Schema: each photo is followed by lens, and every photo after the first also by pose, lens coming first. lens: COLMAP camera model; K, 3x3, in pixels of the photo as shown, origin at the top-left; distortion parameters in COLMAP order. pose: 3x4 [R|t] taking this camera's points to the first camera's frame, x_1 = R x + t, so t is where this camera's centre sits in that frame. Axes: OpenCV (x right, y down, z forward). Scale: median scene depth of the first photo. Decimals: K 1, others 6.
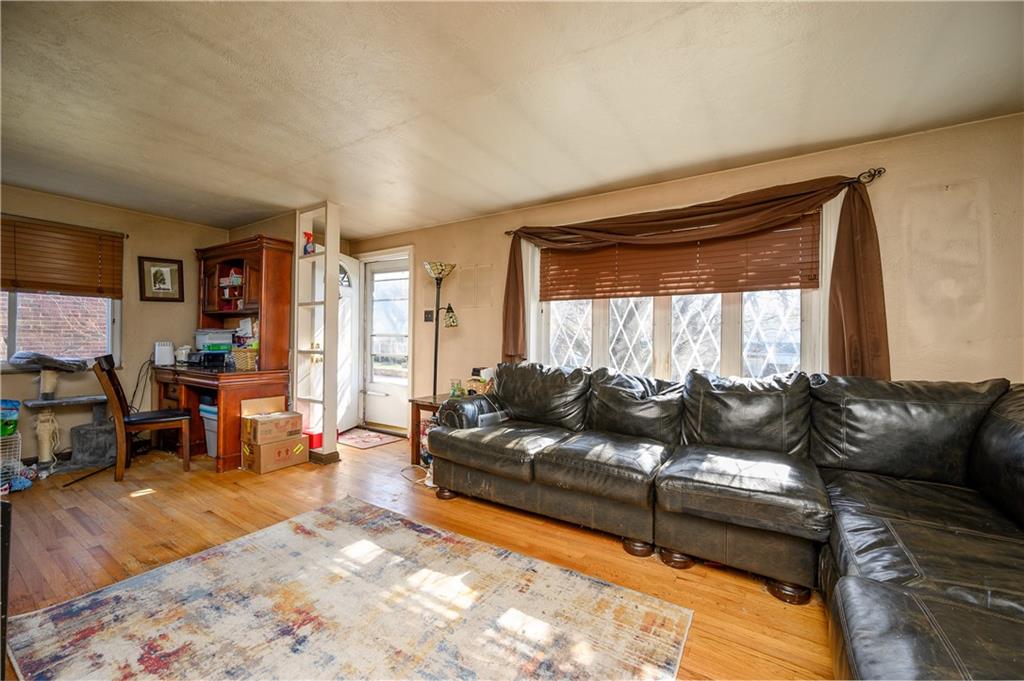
lens RADIAL K [[414.9, 0, 509.0], [0, 414.9, 343.6], [0, 0, 1]] dist [-0.000157, 0.000627]
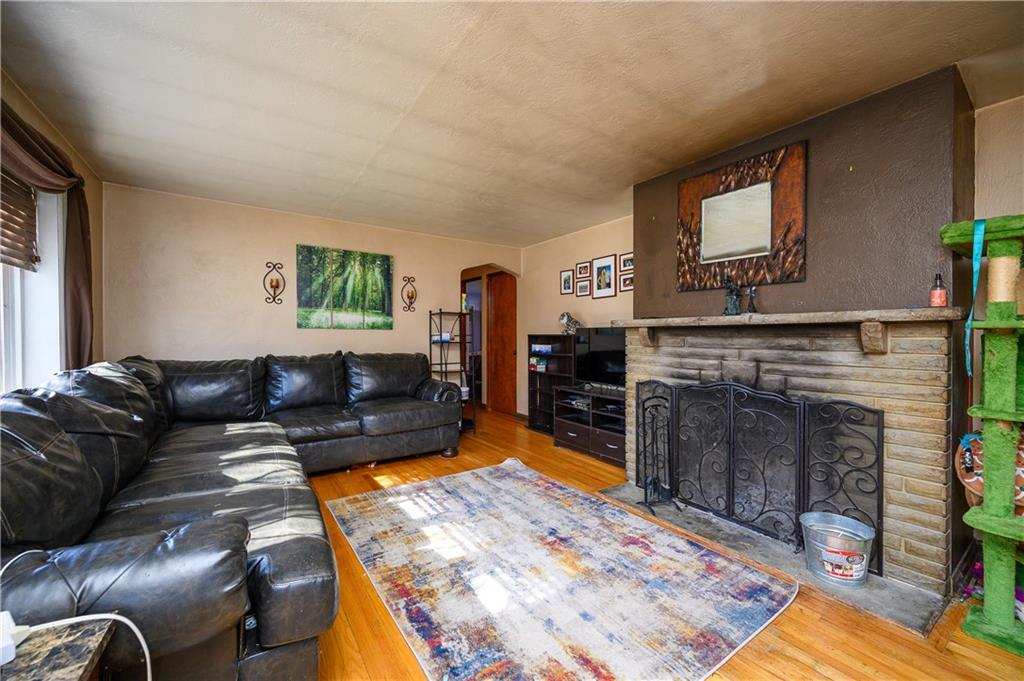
lens RADIAL K [[414.9, 0, 511.7], [0, 414.9, 332.6], [0, 0, 1]] dist [-0.000157, 0.000627]
pose [[-0.921497, -0.014738, 0.388105, -0.559099], [-0.017024, 0.999852, -0.002452, -0.016218], [-0.388012, -0.008867, -0.921612, 1.464137]]
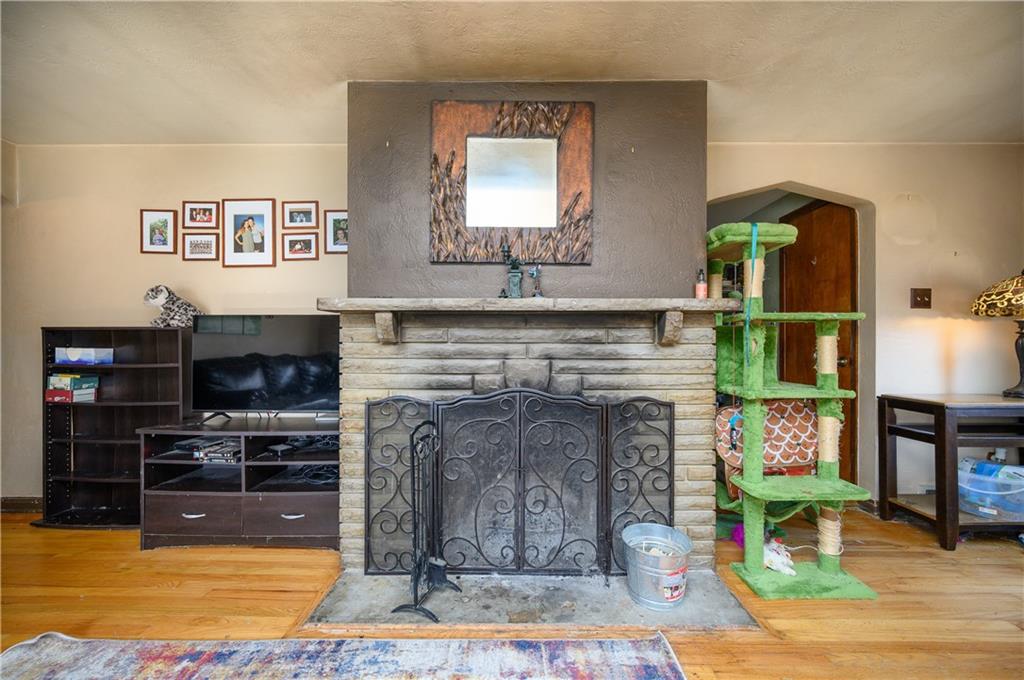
lens RADIAL K [[414.9, 0, 524.6], [0, 414.9, 337.9], [0, 0, 1]] dist [-0.000157, 0.000627]
pose [[-0.839823, -0.019338, -0.542515, -0.269684], [-0.012503, 0.999789, -0.016284, 0.012186], [0.542716, -0.006893, -0.839888, 0.987337]]
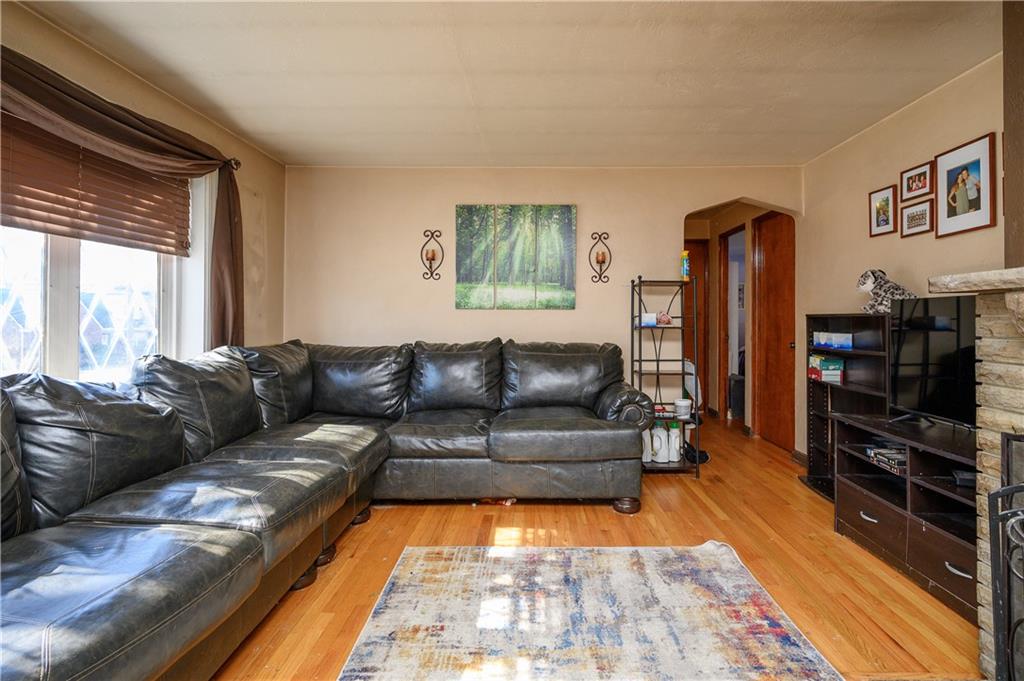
lens RADIAL K [[513.3, 0, 520.6], [0, 513.3, 313.3], [0, 0, 1]] dist [-0.000261, 0.001003]
pose [[-0.524732, -0.004934, 0.851253, -0.631667], [-0.007149, 0.999973, 0.001389, -0.013581], [-0.851238, -0.005357, -0.524753, 0.984993]]
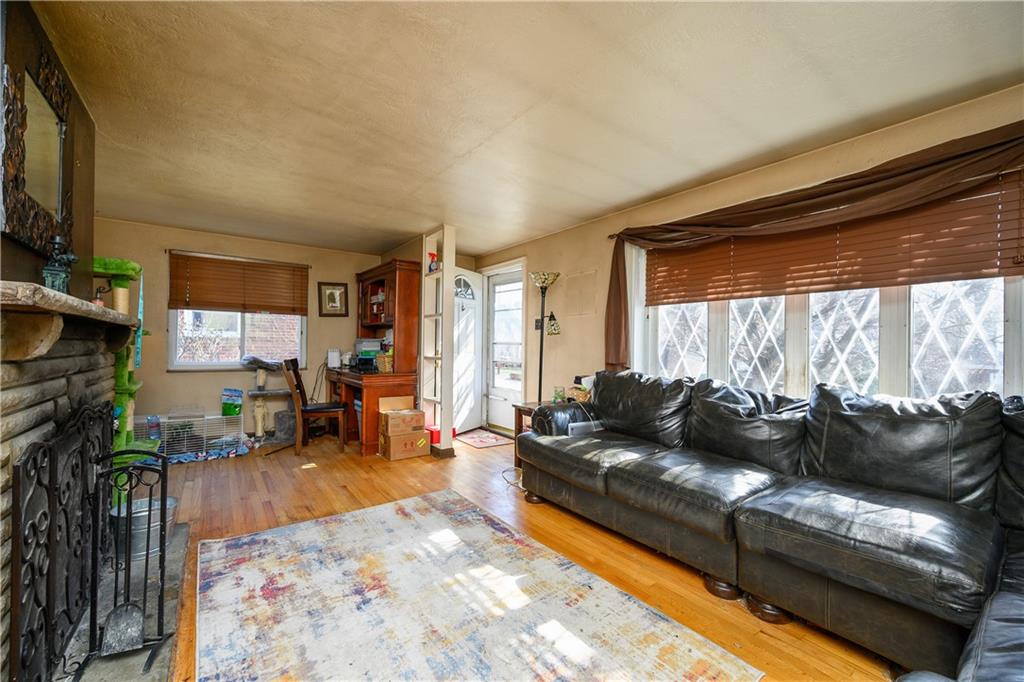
lens RADIAL K [[414.9, 0, 505.7], [0, 414.9, 348.4], [0, 0, 1]] dist [0.000351, 0.000288]
pose [[0.932118, 0.002223, -0.362147, 0.172981], [-0.005351, 0.999957, -0.007636, 0.002138], [0.362114, 0.009055, 0.932090, 0.022512]]
